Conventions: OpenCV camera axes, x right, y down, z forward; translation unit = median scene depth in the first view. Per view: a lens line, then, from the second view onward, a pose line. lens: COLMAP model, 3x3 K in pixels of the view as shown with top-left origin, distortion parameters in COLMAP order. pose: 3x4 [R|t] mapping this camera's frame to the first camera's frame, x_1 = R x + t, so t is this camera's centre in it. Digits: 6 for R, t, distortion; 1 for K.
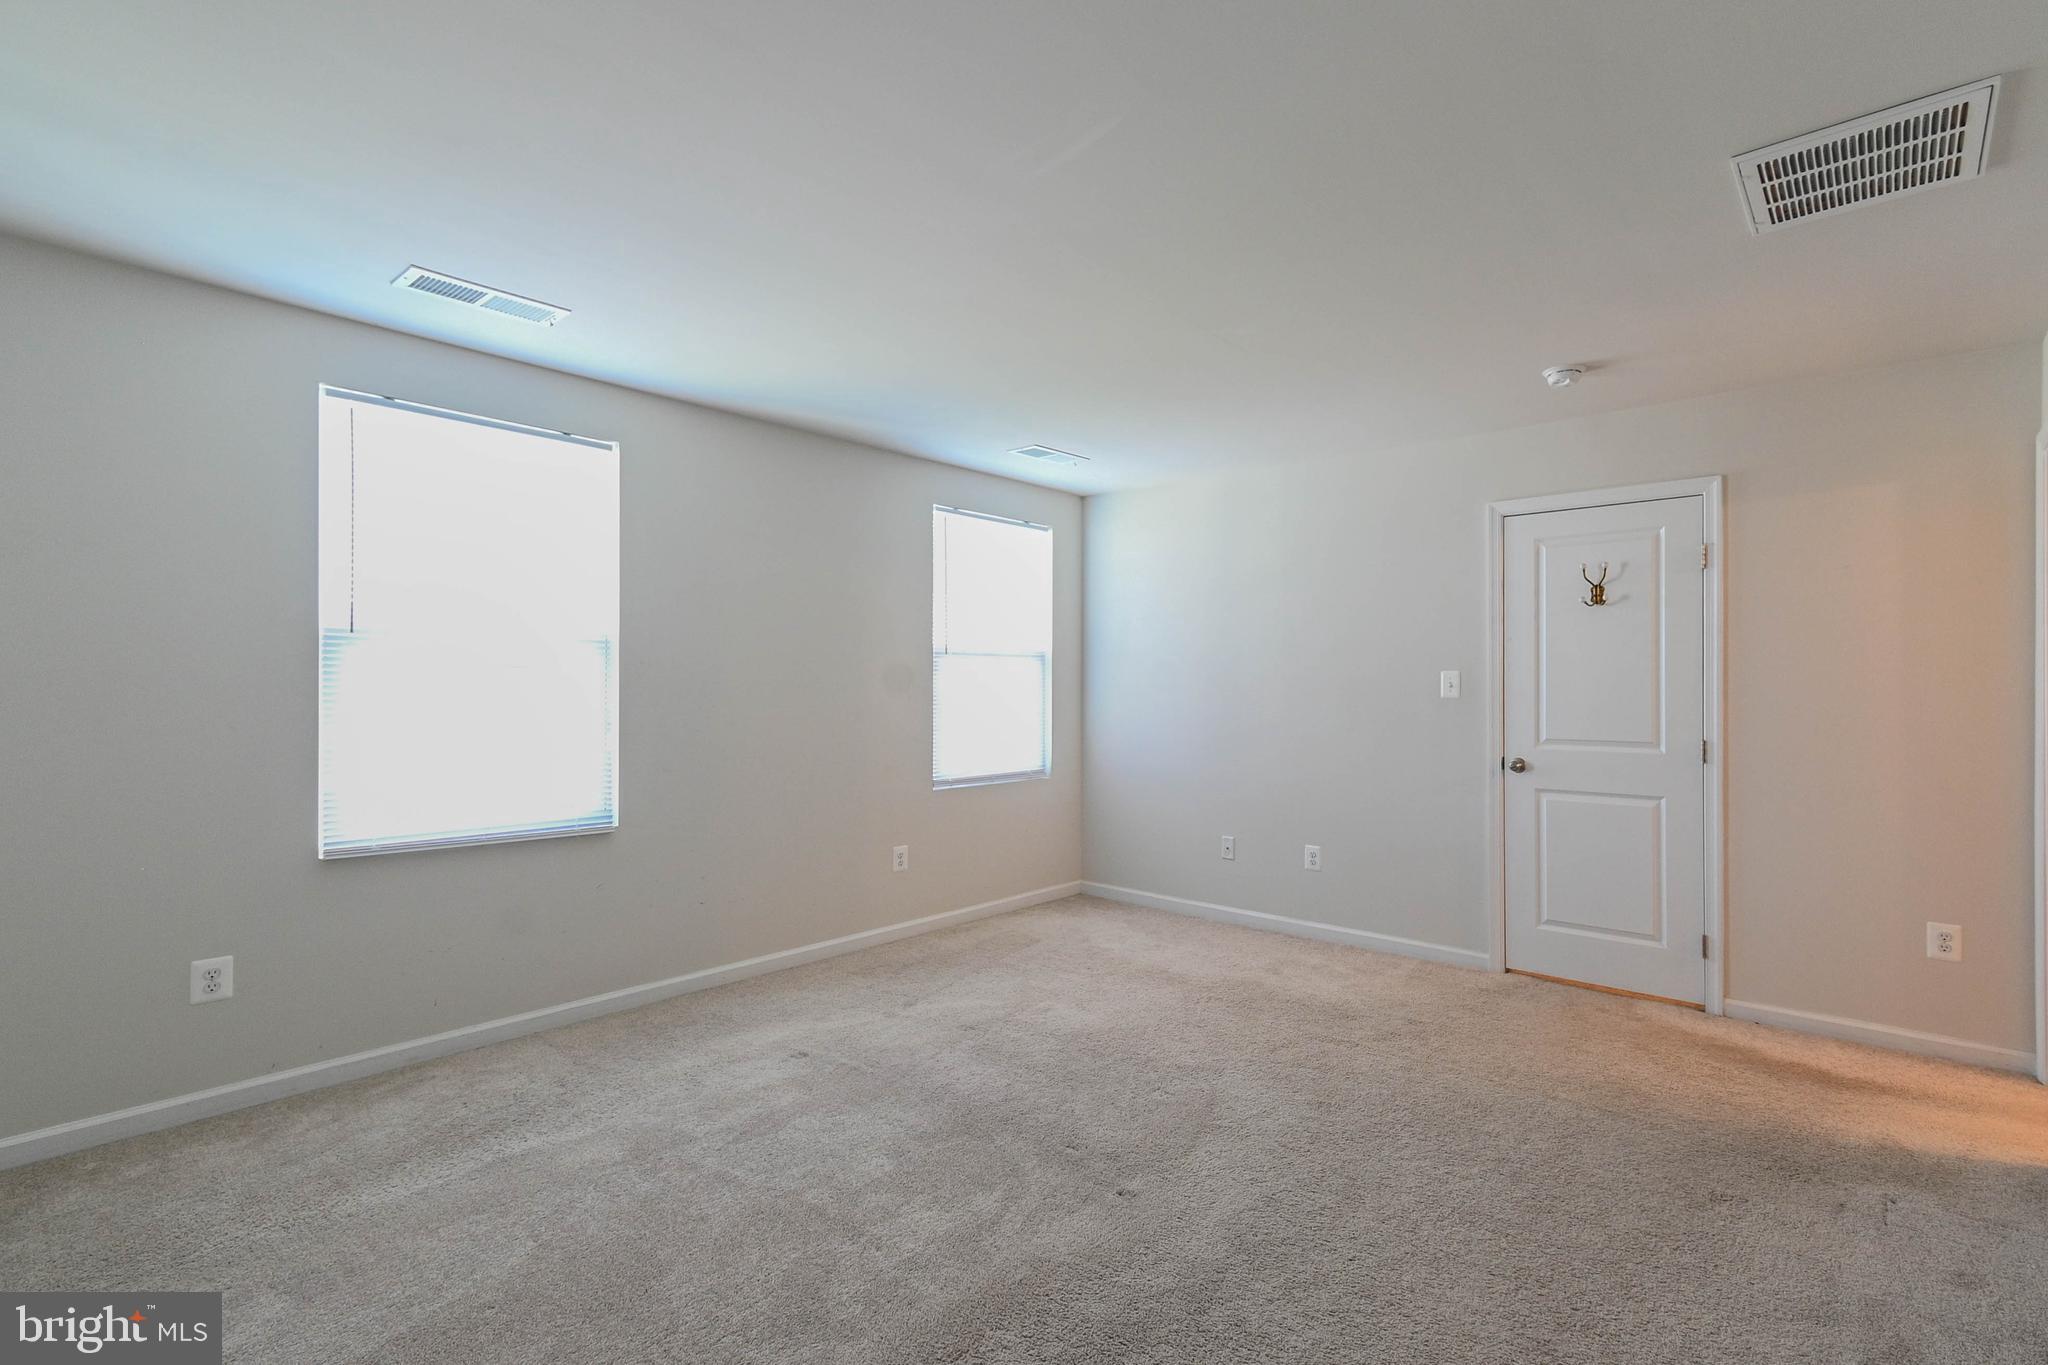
lens RADIAL K [[838.3, 0, 1024.0], [0, 838.3, 682.5], [0, 0, 1]] dist [-0.000231, -0.000042]
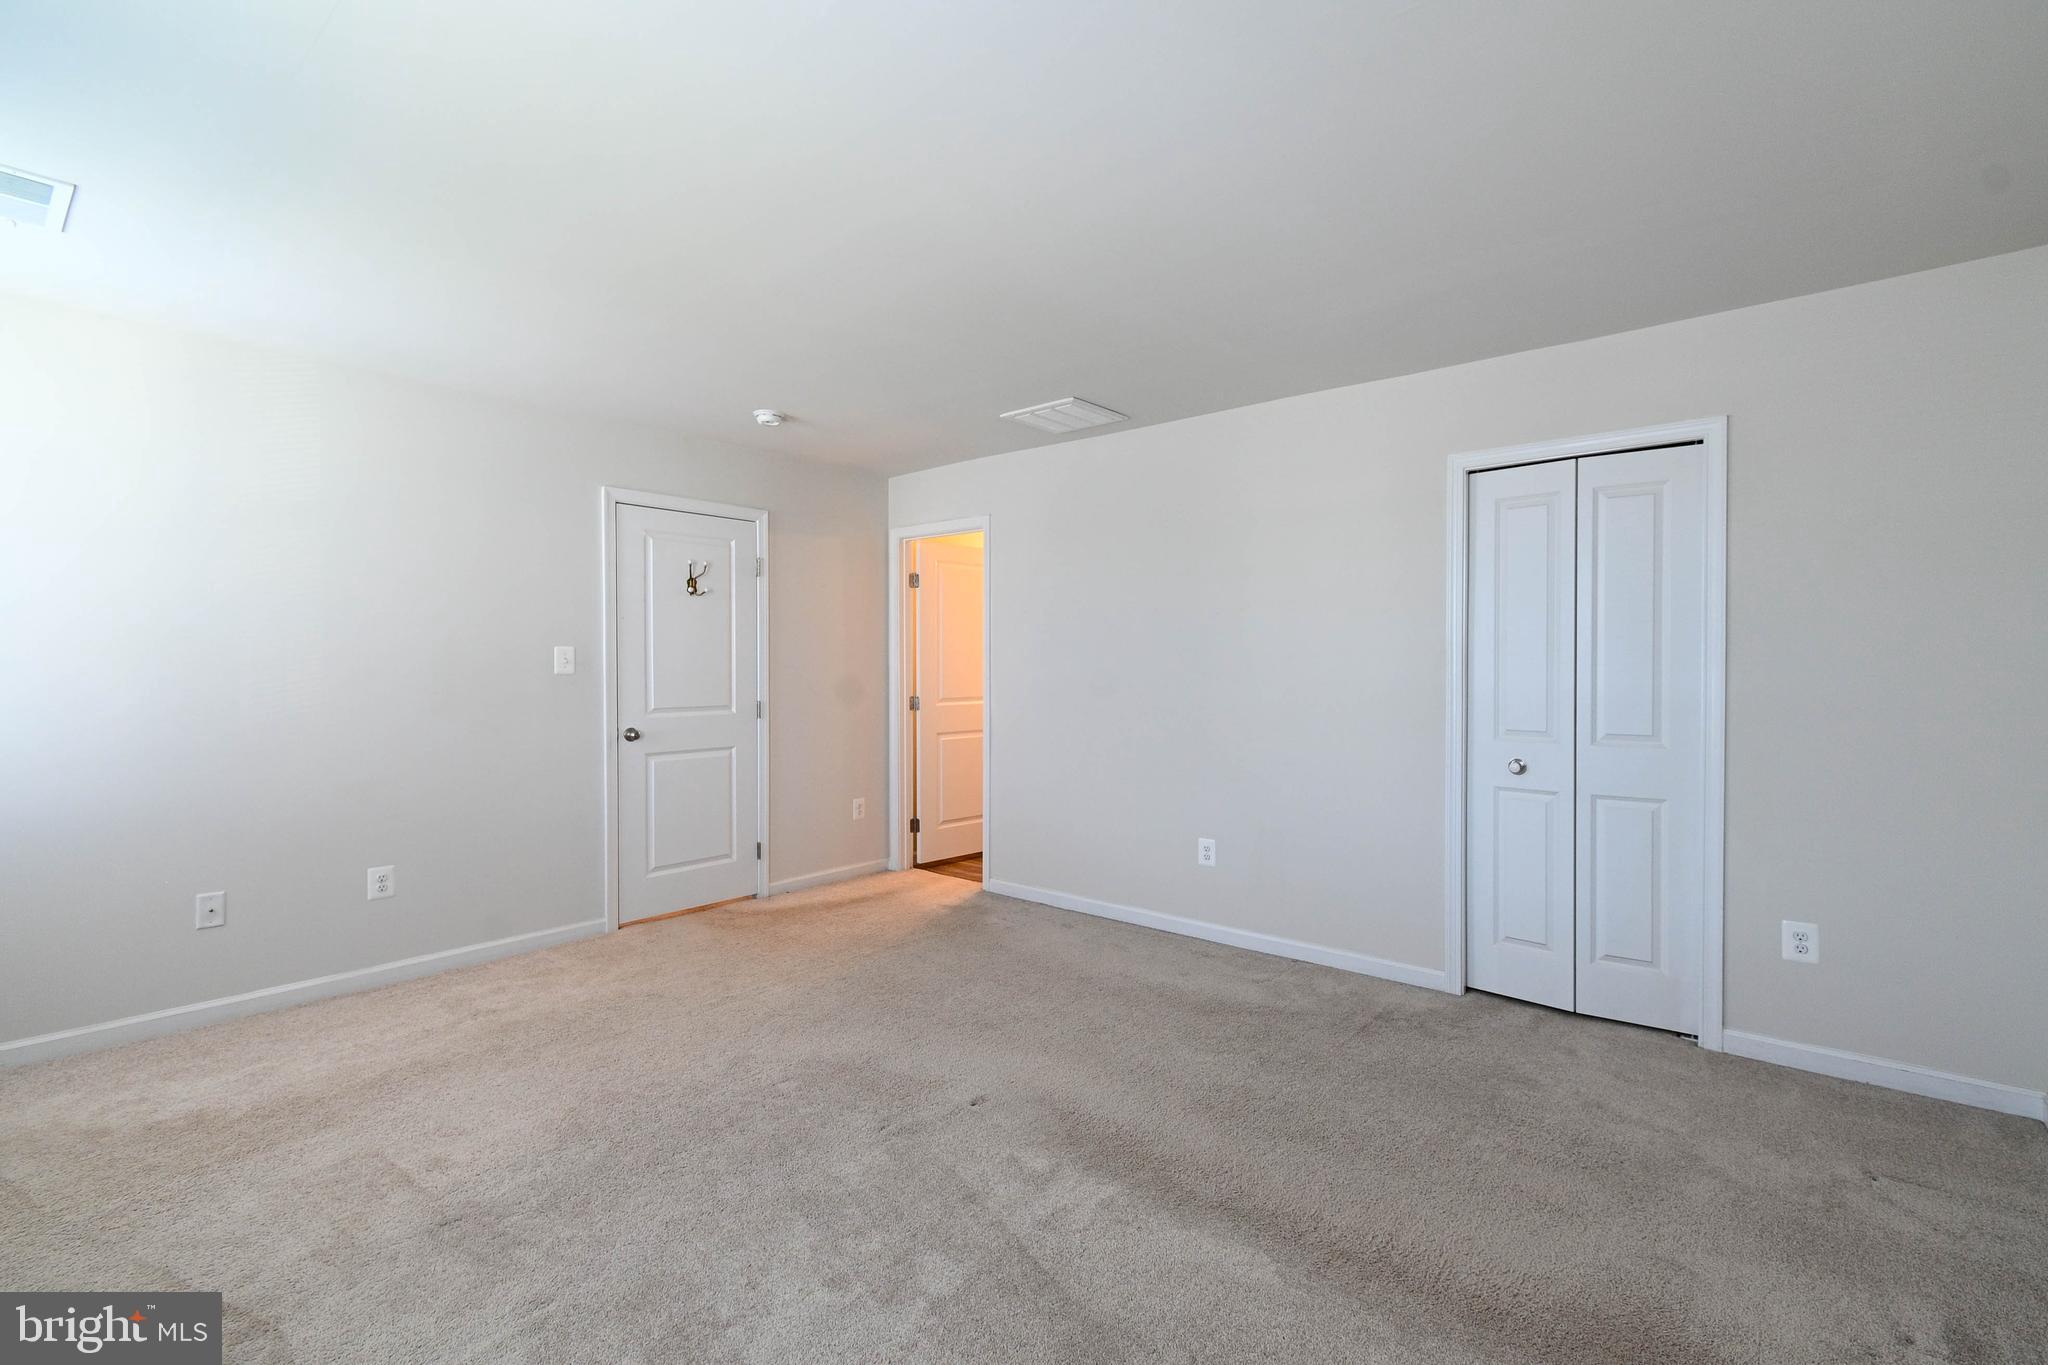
lens RADIAL K [[918.5, 0, 1024.0], [0, 918.5, 682.5], [0, 0, 1]] dist [-0.033312, 0.000015]
pose [[-0.009630, -0.021844, 0.999715, -0.610571], [-0.005211, 0.999749, 0.021795, 0.002671], [-0.999940, -0.005000, -0.009741, 0.510895]]
